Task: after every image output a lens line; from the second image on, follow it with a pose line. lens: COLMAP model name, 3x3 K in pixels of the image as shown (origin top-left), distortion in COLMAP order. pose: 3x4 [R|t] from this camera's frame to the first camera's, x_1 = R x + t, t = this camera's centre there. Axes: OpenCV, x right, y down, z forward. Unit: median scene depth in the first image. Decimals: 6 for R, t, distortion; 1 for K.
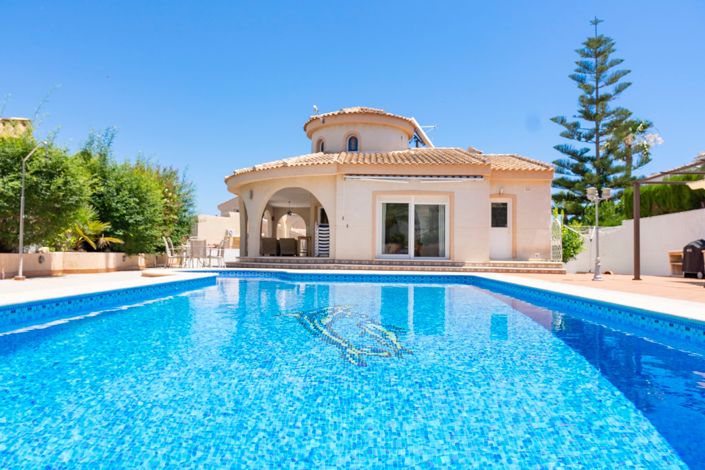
lens RADIAL K [[499.7, 0, 347.8], [0, 499.7, 233.9], [0, 0, 1]] dist [-0.008571, -0.003589]
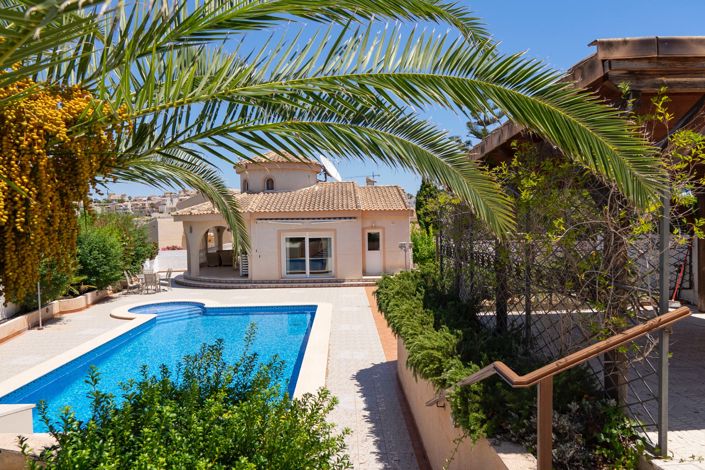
lens RADIAL K [[499.7, 0, 347.8], [0, 499.7, 233.9], [0, 0, 1]] dist [-0.008571, -0.003589]
pose [[0.997571, -0.034422, 0.060555, 0.159086], [0.030819, 0.997755, 0.059451, -0.151453], [-0.062466, -0.057441, 0.996393, -0.387607]]
